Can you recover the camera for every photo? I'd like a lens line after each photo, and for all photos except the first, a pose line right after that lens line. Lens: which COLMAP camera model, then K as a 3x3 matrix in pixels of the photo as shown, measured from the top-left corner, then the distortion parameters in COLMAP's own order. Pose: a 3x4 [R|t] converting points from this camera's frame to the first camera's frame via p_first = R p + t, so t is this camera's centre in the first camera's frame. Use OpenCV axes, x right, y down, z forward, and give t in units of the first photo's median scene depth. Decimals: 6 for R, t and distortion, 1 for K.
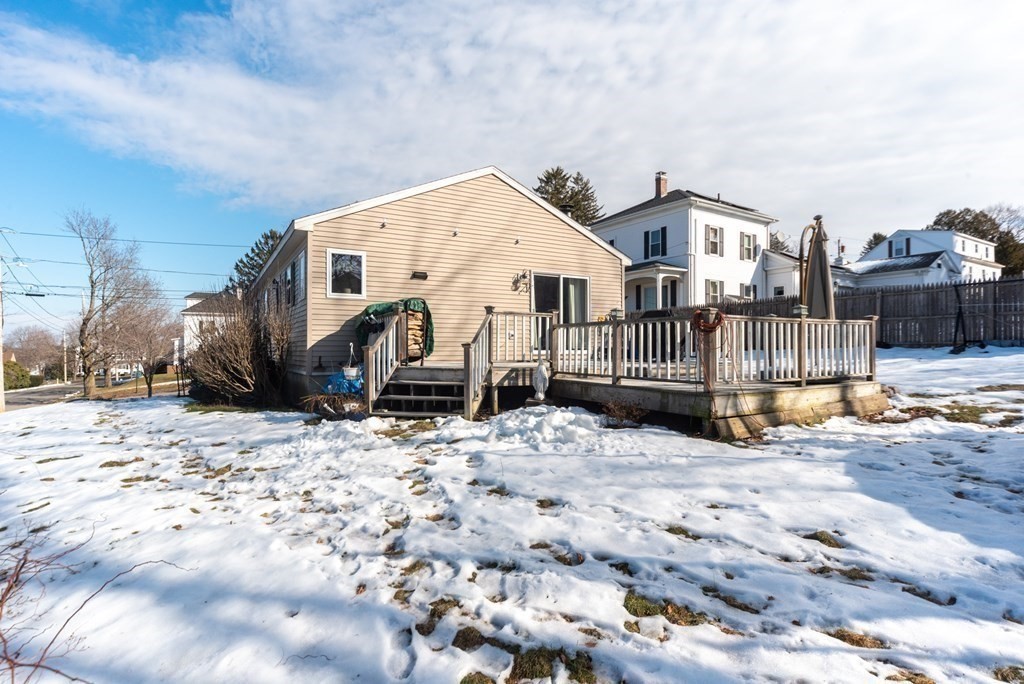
lens RADIAL K [[499.6, 0, 512.0], [0, 499.6, 342.0], [0, 0, 1]] dist [-0.000456, -0.000120]
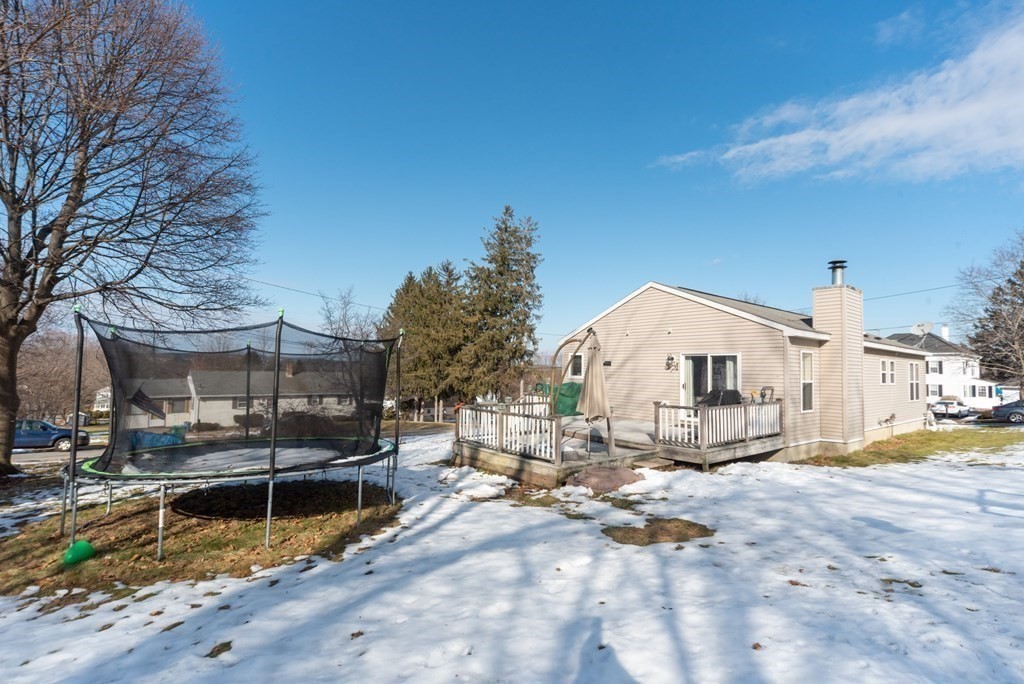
lens RADIAL K [[492.8, 0, 512.0], [0, 492.8, 342.0], [0, 0, 1]] dist [0.000259, 0.000024]
pose [[0.158042, -0.047832, -0.986273, 1.152254], [0.002174, 0.998840, -0.048093, -0.108593], [0.987430, 0.005457, 0.157963, 0.380608]]
